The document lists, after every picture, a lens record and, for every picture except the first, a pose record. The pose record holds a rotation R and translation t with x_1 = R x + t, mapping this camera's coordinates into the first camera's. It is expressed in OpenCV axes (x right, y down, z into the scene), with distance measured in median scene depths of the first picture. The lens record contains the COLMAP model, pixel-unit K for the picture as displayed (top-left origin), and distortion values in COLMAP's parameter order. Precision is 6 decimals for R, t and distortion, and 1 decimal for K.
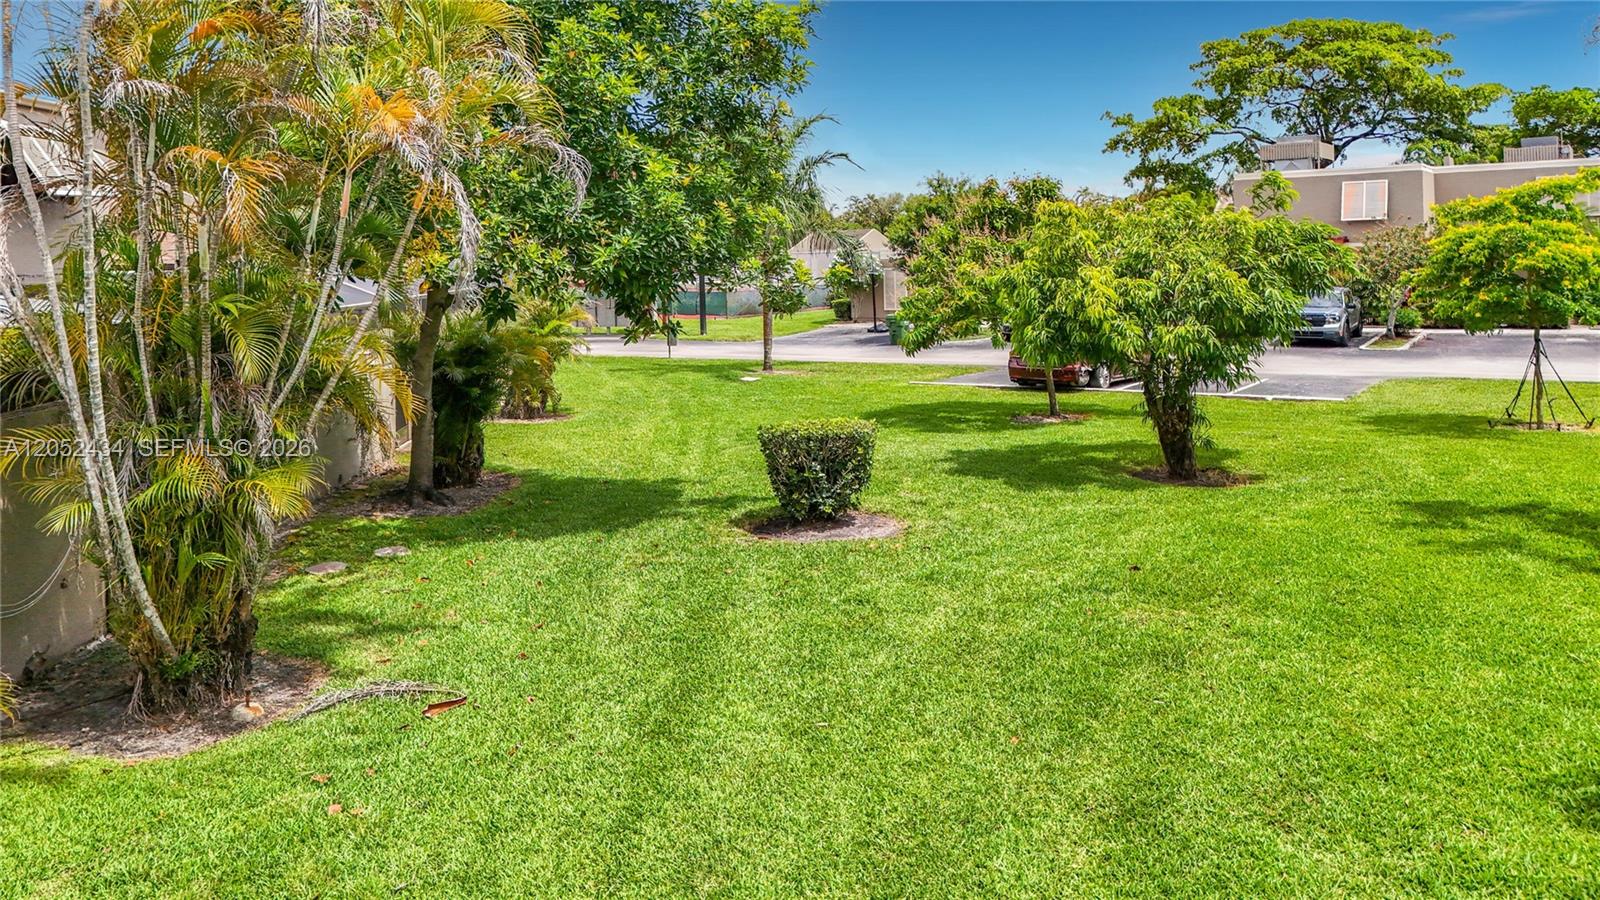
lens RADIAL K [[1178.5, 0, 800.0], [0, 1178.5, 450.0], [0, 0, 1]] dist [0.002288, 0.005107]
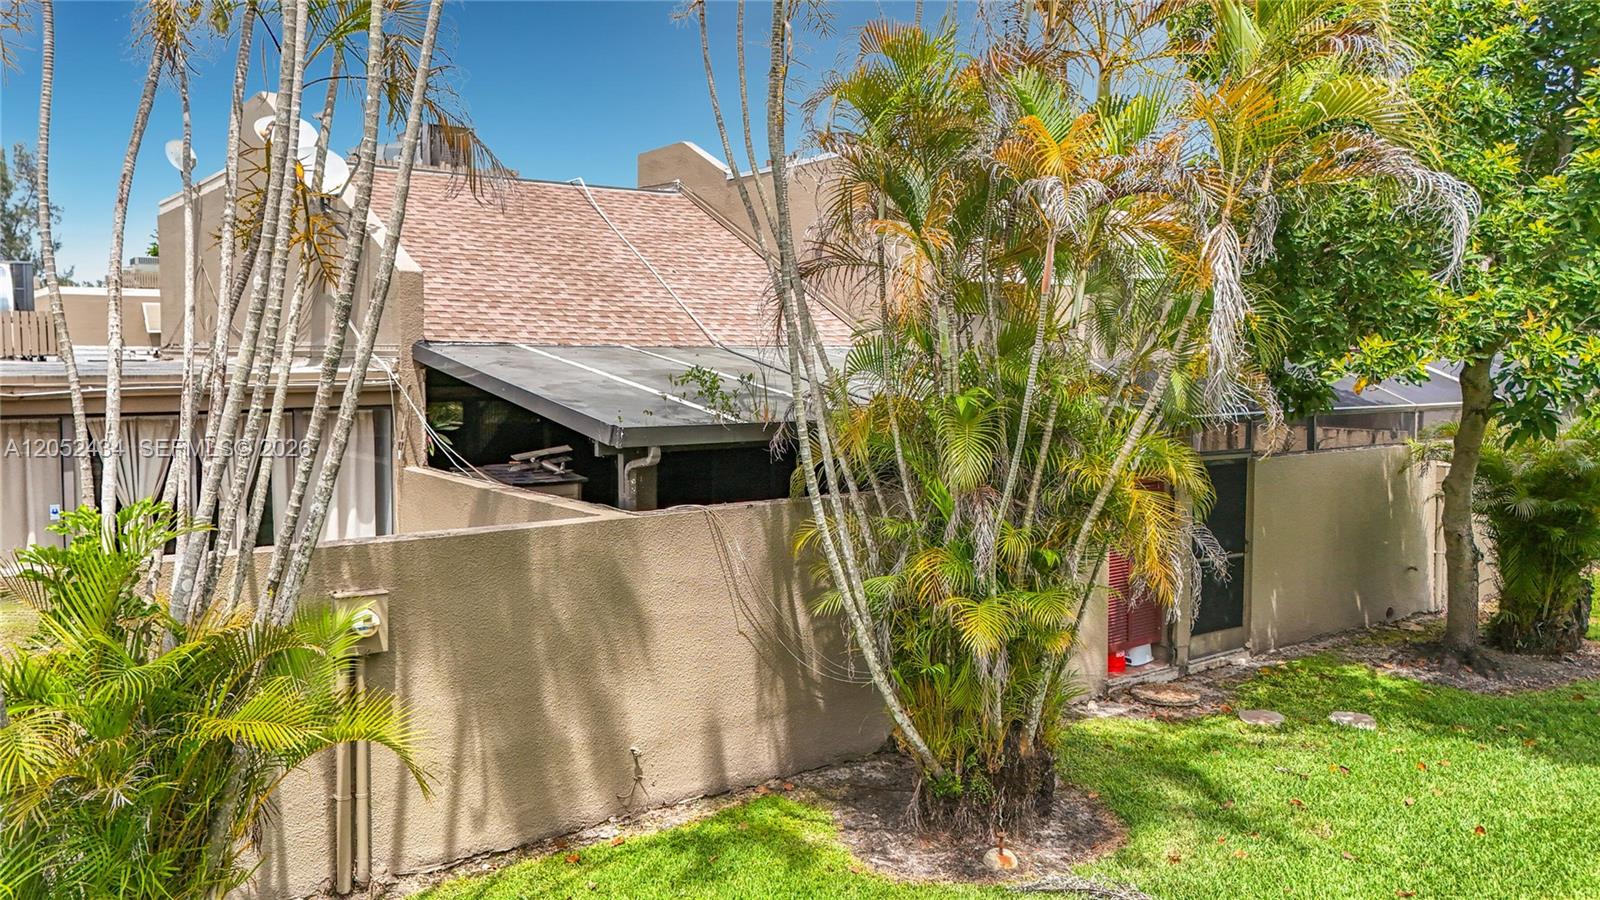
lens RADIAL K [[1178.5, 0, 800.0], [0, 1178.5, 450.0], [0, 0, 1]] dist [0.002288, 0.005107]
pose [[0.505786, 0.084603, -0.858501, 0.136927], [-0.147399, 0.989020, 0.010625, -0.049552], [0.849973, 0.121168, 0.512702, 0.292629]]
